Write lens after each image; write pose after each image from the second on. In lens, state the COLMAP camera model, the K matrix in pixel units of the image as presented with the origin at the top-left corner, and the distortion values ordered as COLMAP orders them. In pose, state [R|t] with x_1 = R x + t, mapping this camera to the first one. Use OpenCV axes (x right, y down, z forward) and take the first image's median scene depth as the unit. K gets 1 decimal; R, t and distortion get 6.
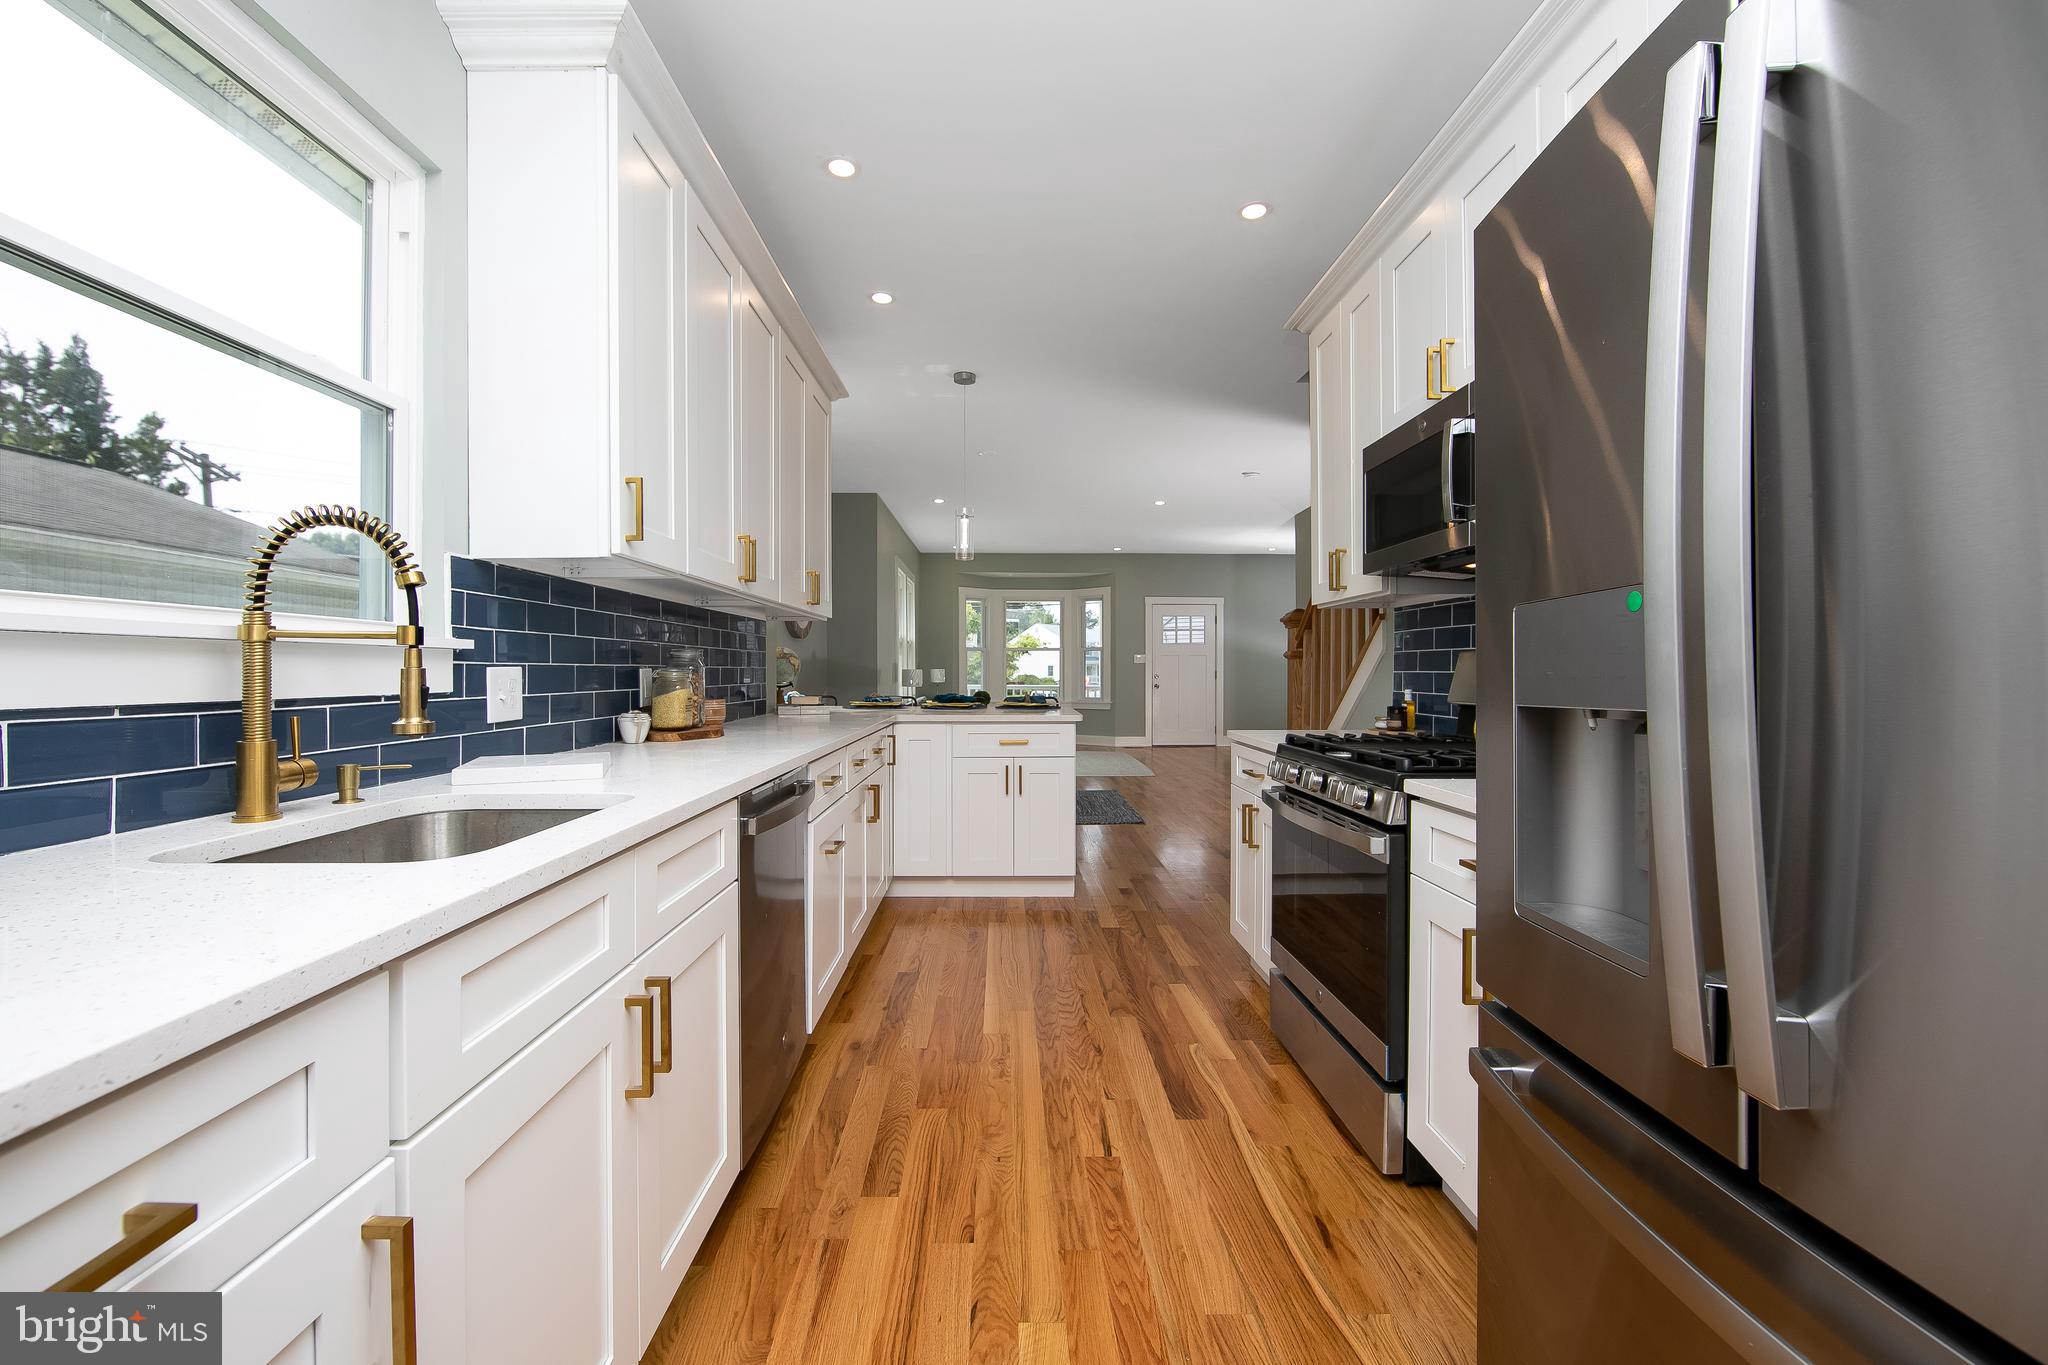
lens RADIAL K [[810.4, 0, 1016.4], [0, 810.4, 665.3], [0, 0, 1]] dist [-0.009766, 0.001758]
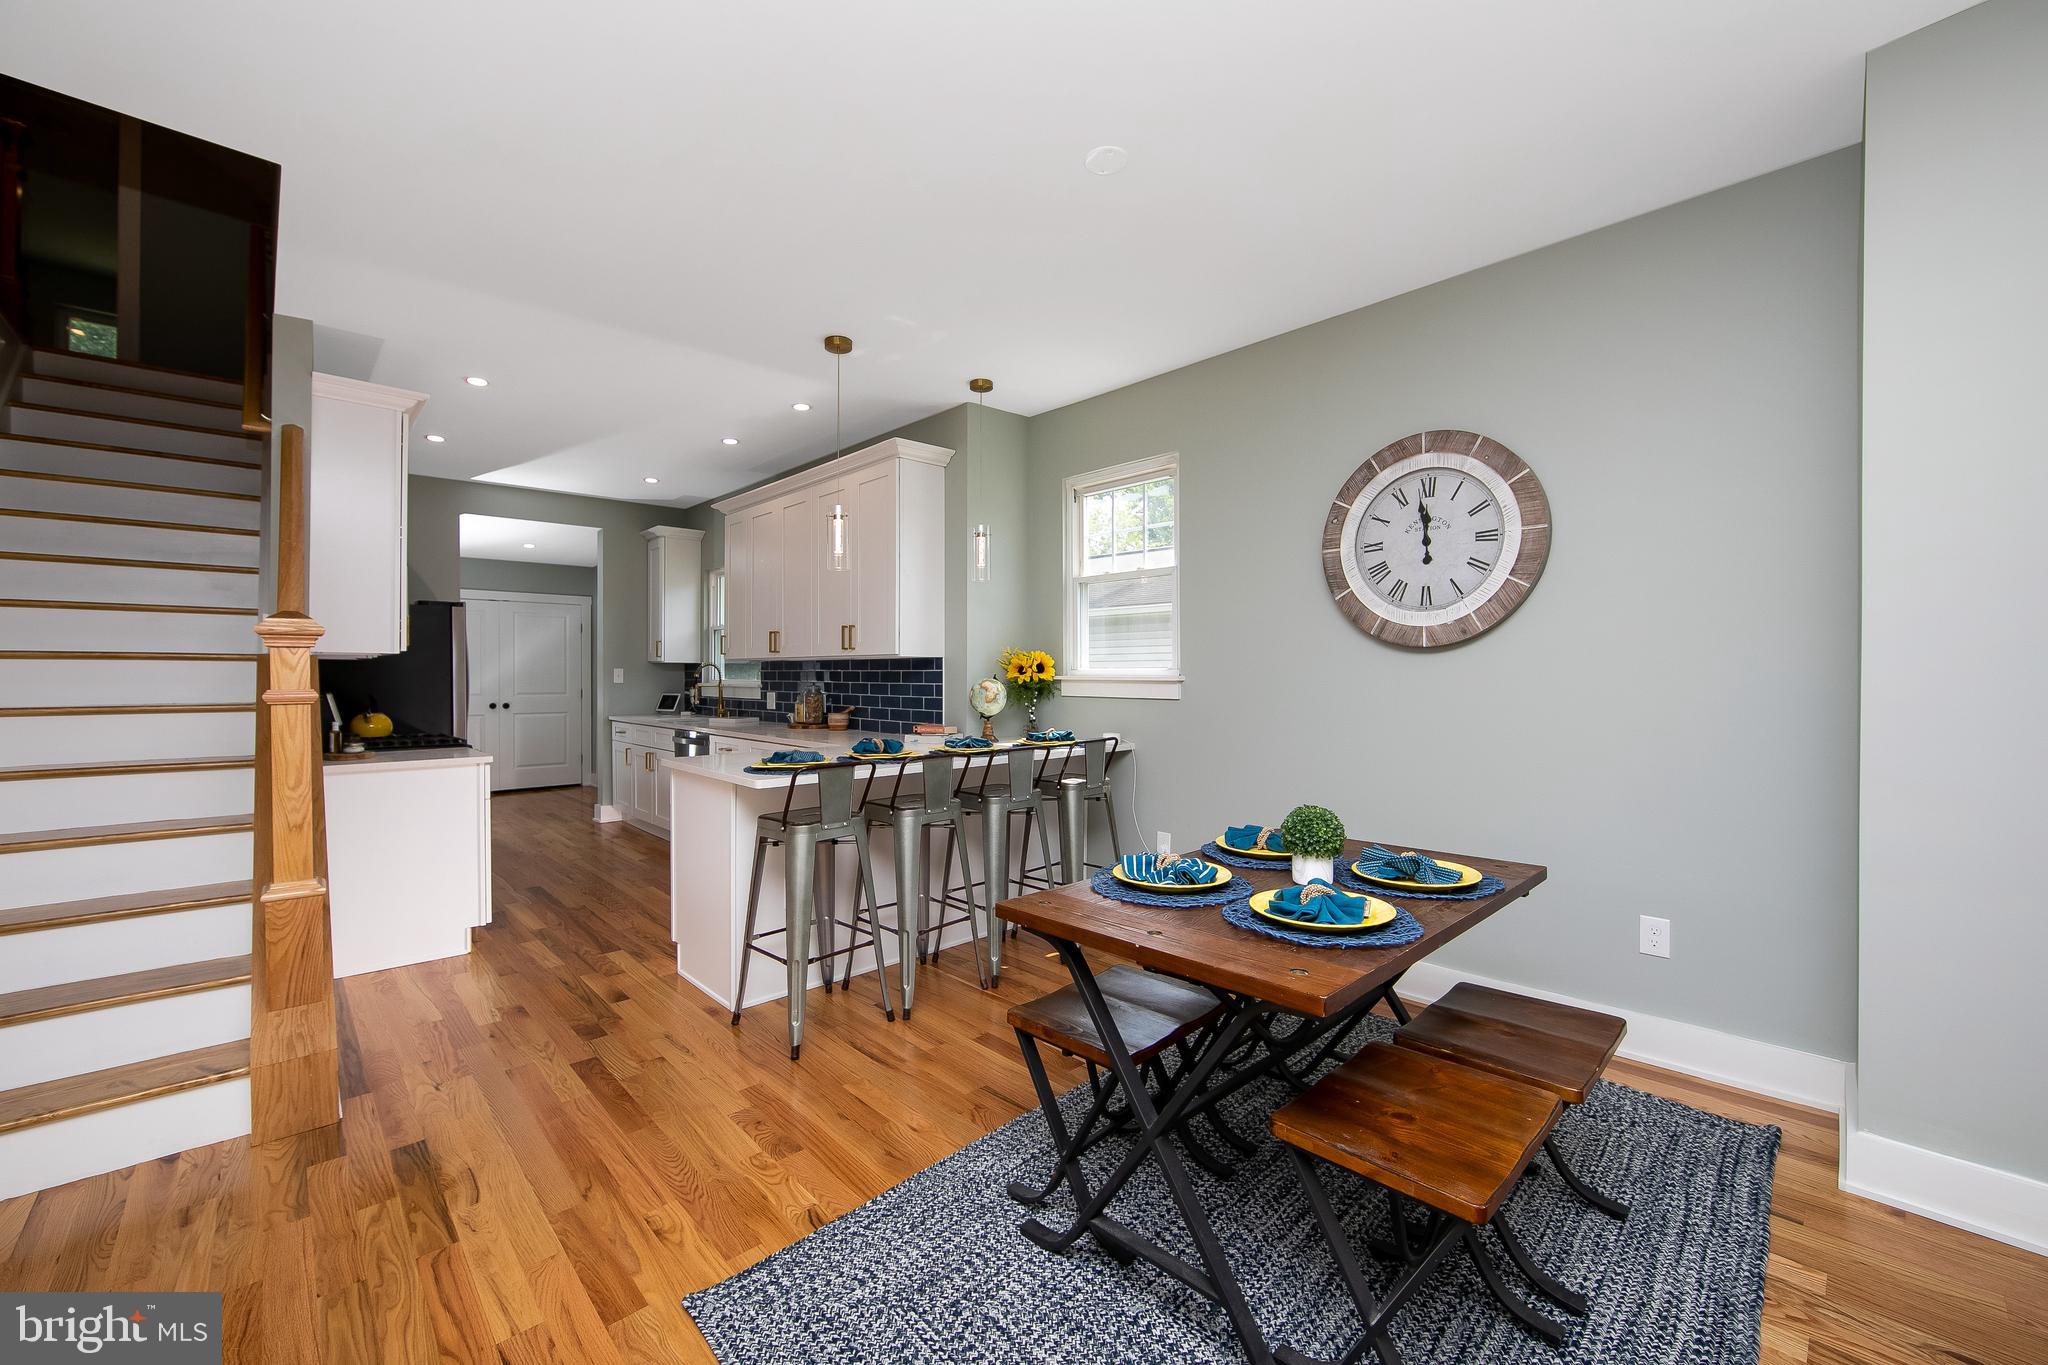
lens RADIAL K [[810.4, 0, 1017.8], [0, 810.4, 677.4], [0, 0, 1]] dist [-0.009766, 0.001758]
pose [[-0.739262, 0.010814, -0.673331, 0.781762], [0.009467, 0.999939, 0.005666, -0.064478], [0.673351, -0.002186, -0.739319, 3.867602]]
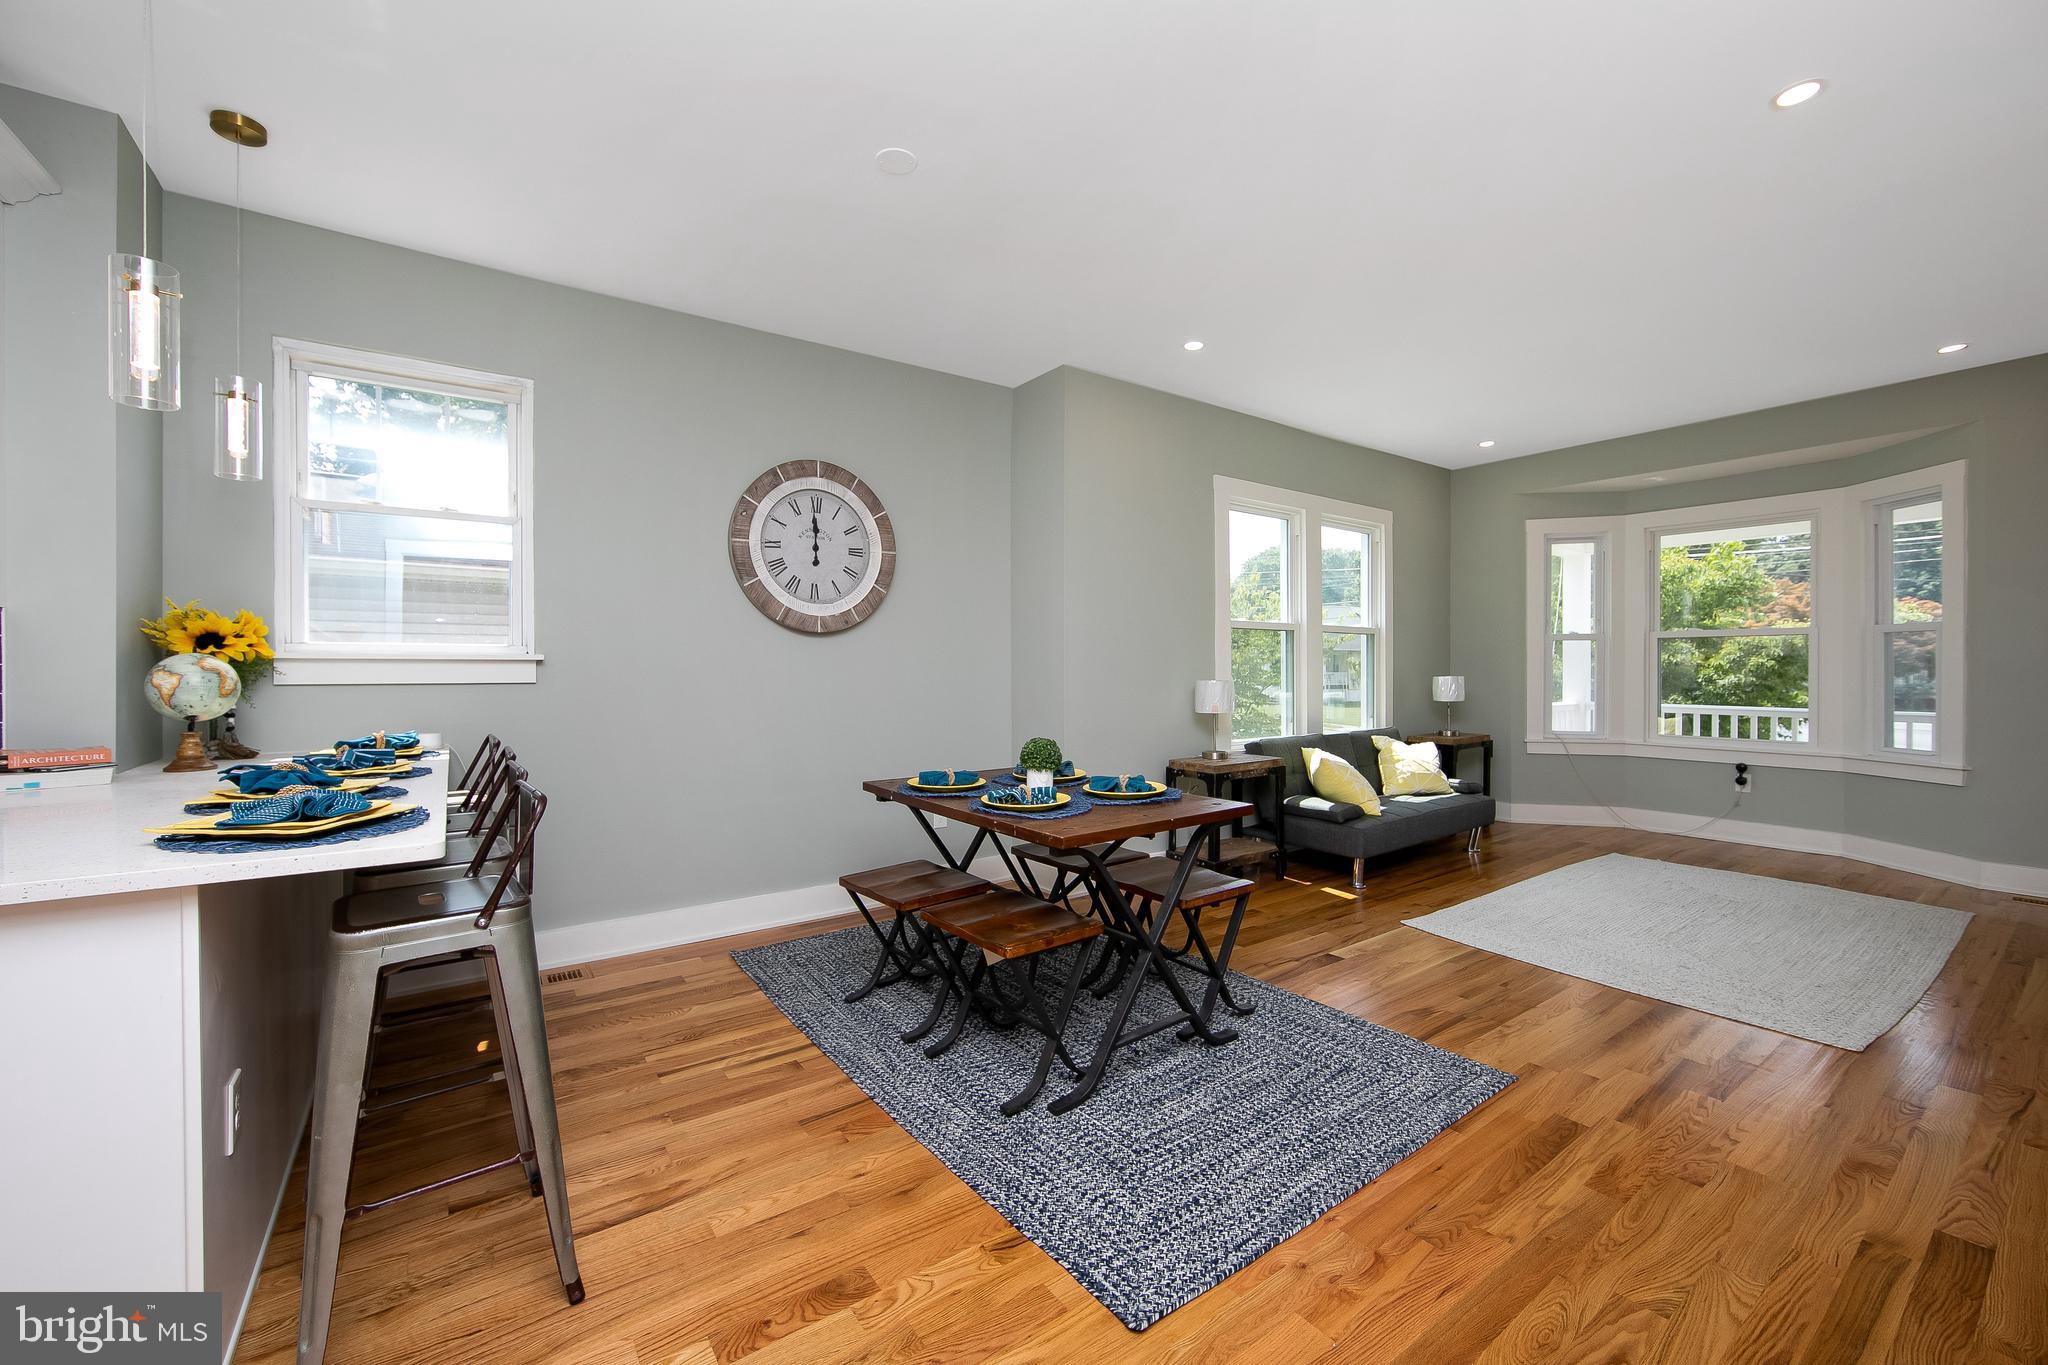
lens RADIAL K [[810.4, 0, 1016.6], [0, 810.4, 665.9], [0, 0, 1]] dist [-0.009766, 0.001758]
pose [[0.566237, -0.001595, -0.824241, 1.027083], [0.005506, 0.999983, 0.001847, -0.026972], [0.824224, -0.005584, 0.566236, 2.520690]]
